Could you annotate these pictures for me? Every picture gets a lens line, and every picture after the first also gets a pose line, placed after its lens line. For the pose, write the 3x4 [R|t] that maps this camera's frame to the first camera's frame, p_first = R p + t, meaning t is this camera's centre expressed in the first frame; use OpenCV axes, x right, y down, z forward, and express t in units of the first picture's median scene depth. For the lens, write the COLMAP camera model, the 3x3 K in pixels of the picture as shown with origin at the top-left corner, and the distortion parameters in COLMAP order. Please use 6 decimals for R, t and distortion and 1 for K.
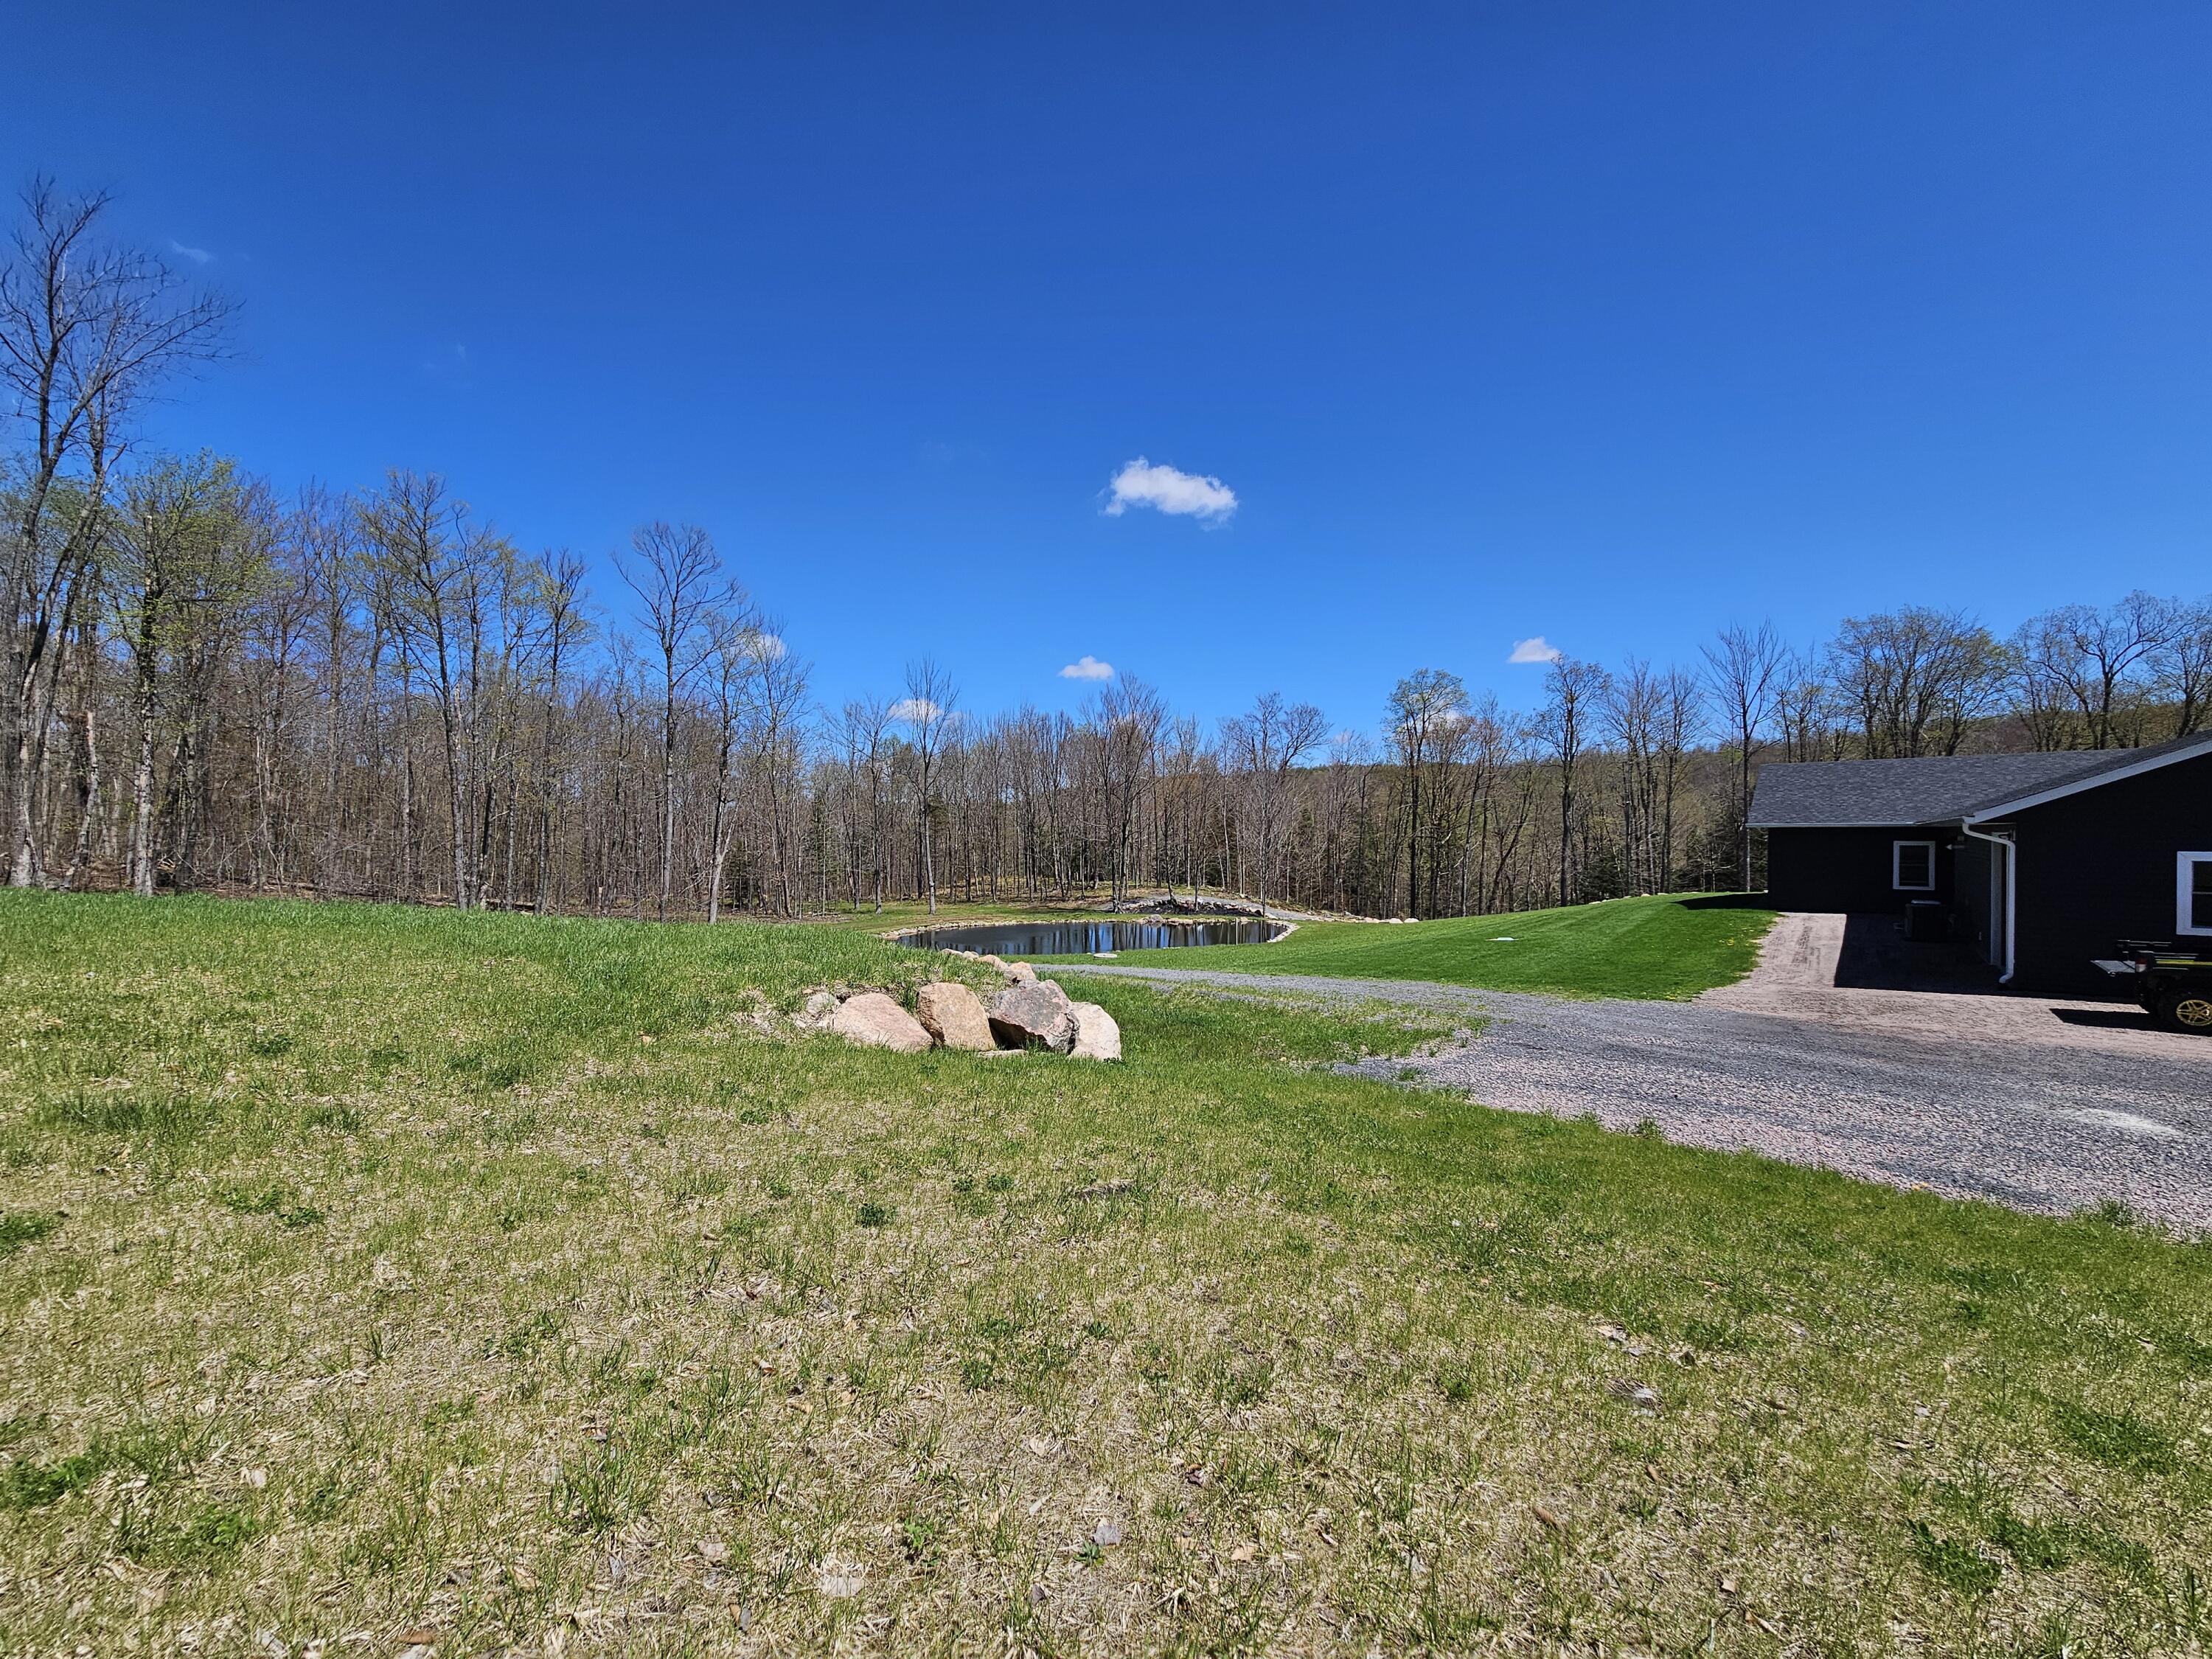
lens RADIAL K [[894.8, 0, 1108.2], [0, 894.8, 849.1], [0, 0, 1]] dist [-0.001824, -0.000735]
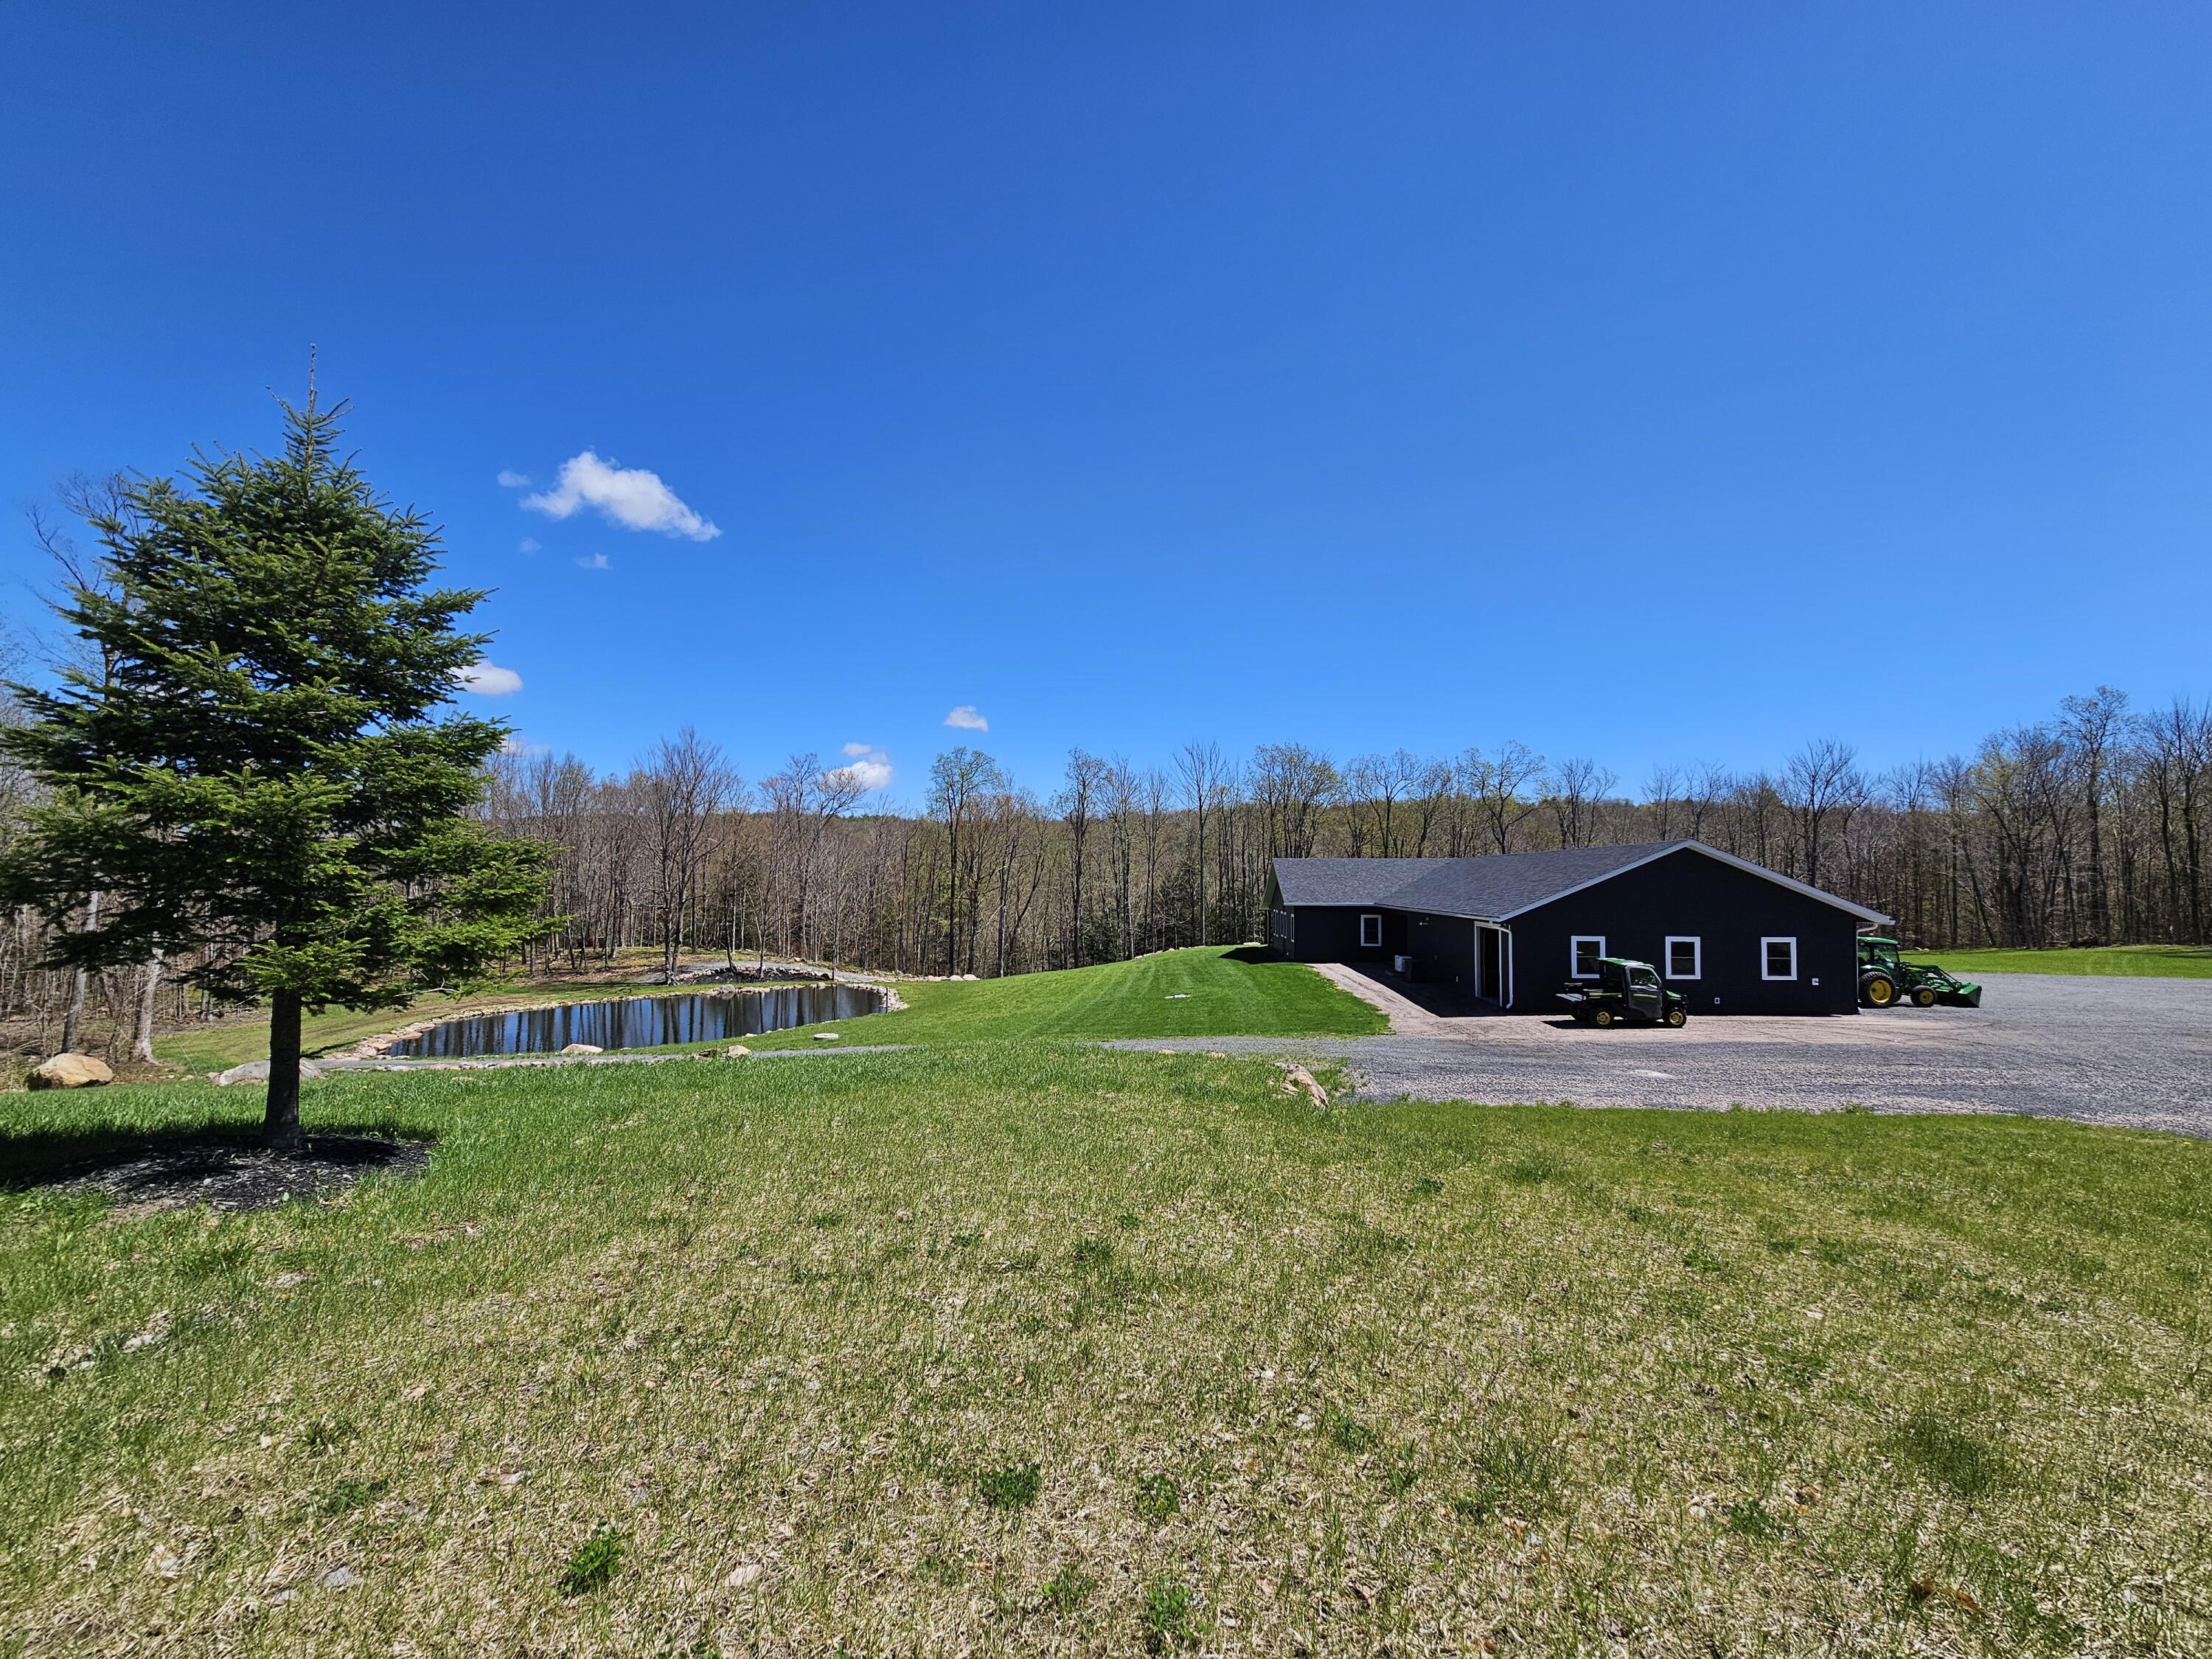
lens RADIAL K [[894.8, 0, 1113.7], [0, 894.8, 850.6], [0, 0, 1]] dist [-0.001824, -0.000735]
pose [[0.817365, 0.029258, 0.575377, -0.146131], [0.001586, 0.998592, -0.053031, -0.015551], [-0.576118, 0.044258, 0.816167, -0.008383]]
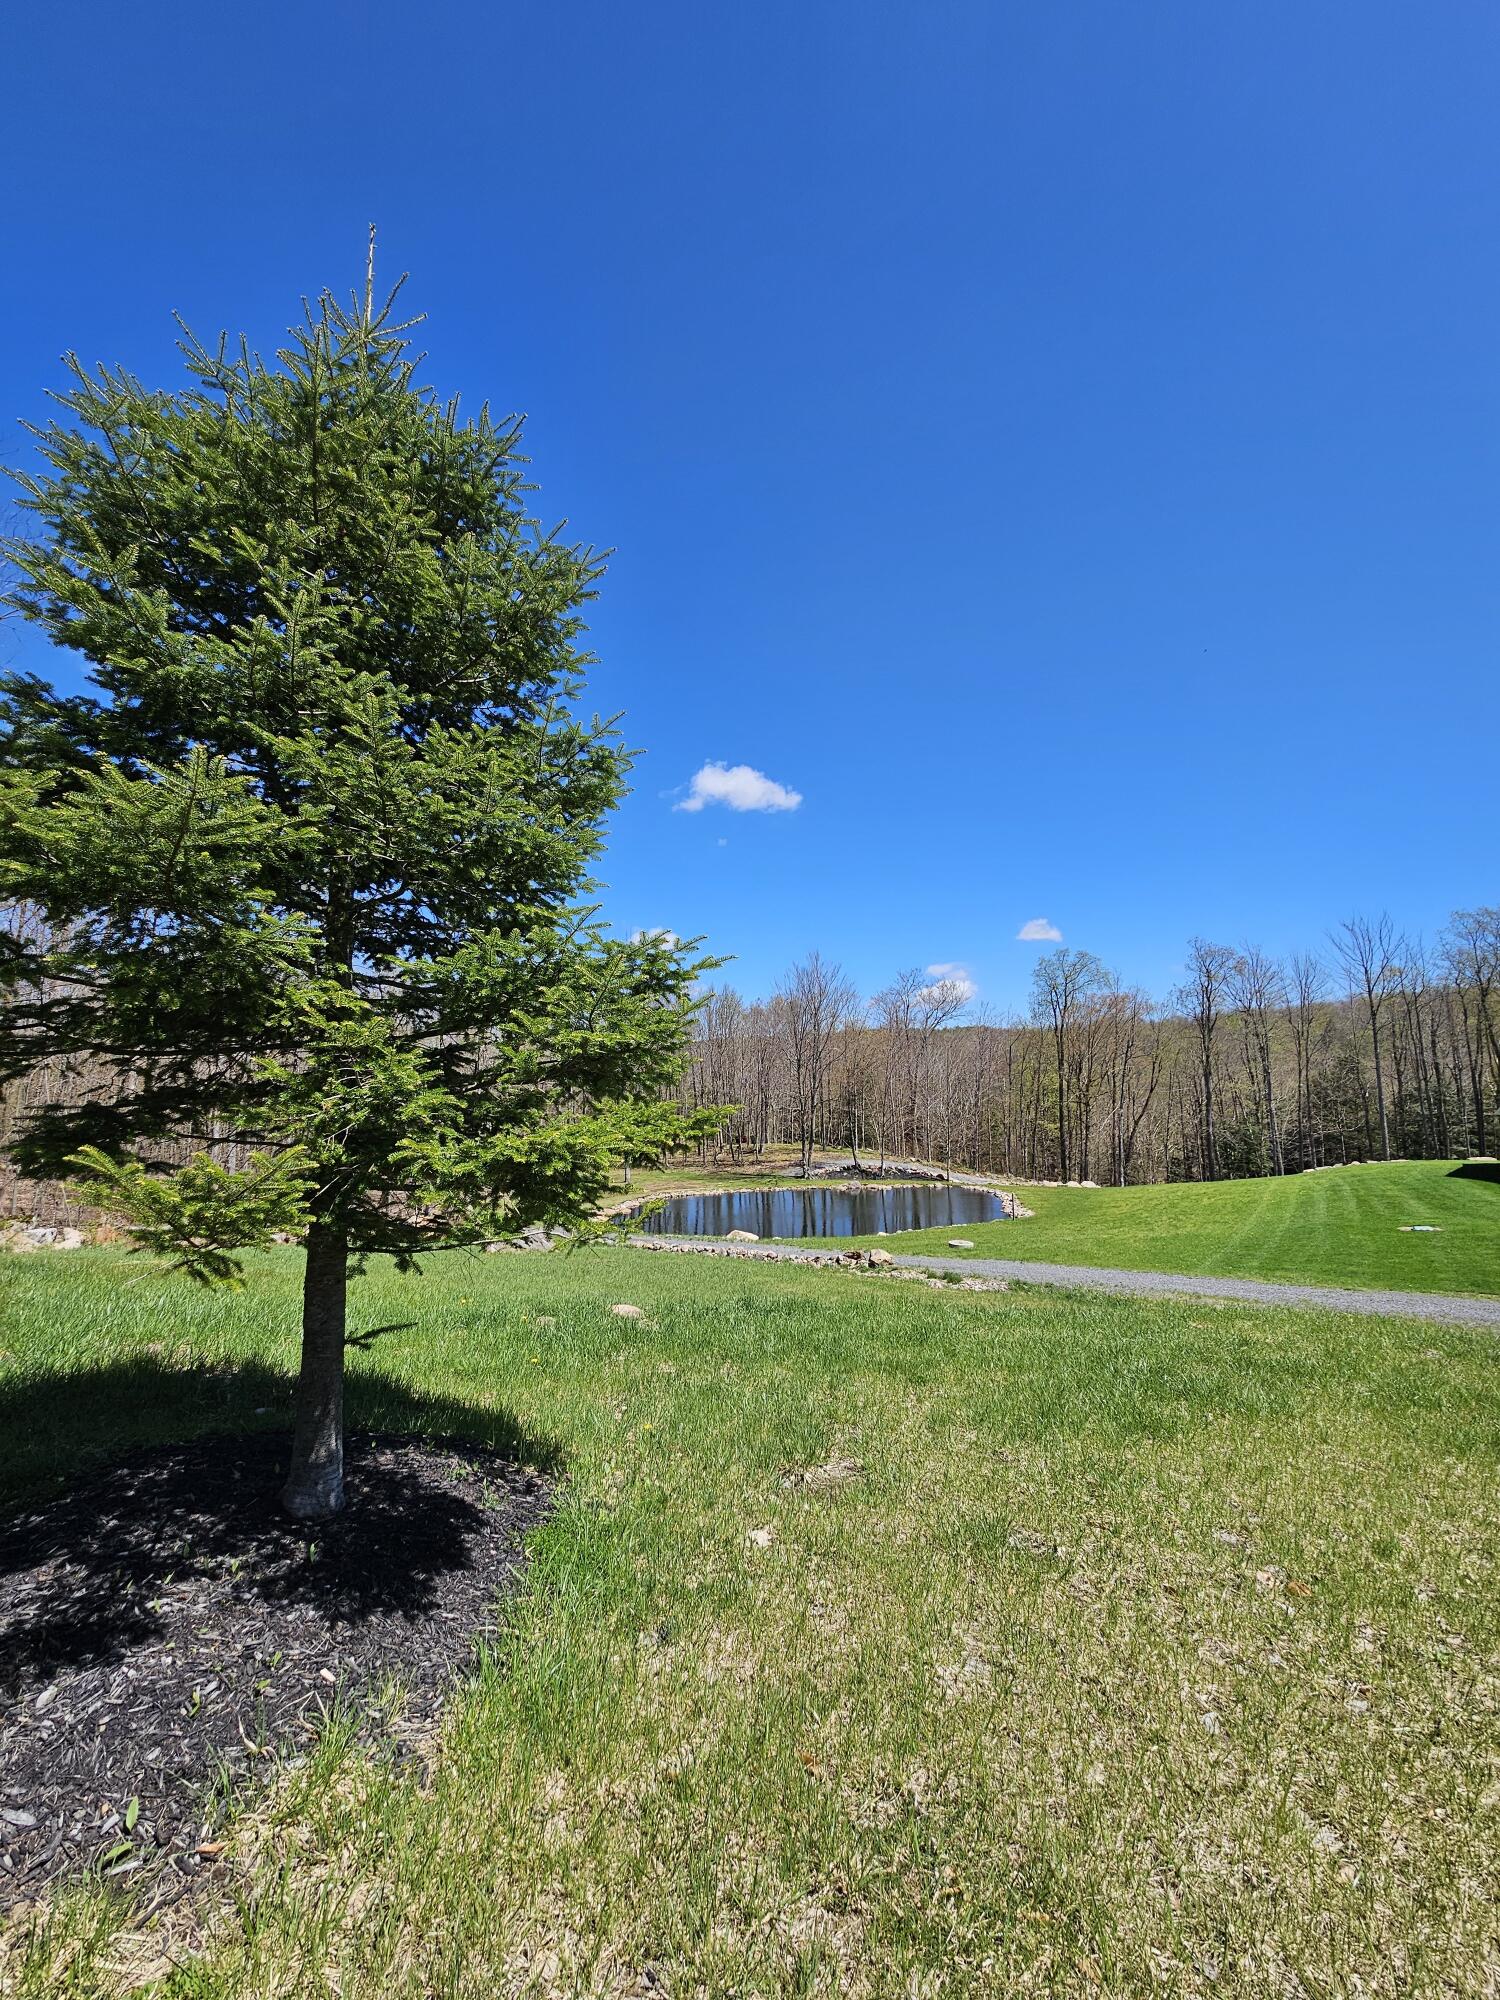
lens RADIAL K [[809.0, 0, 731.6], [0, 809.0, 1031.0], [0, 0, 1]] dist [-0.001824, -0.000735]
pose [[0.997466, 0.004146, 0.071025, -0.141676], [0.002303, 0.995897, -0.090467, -0.013602], [-0.071109, 0.090401, 0.993364, 0.060721]]
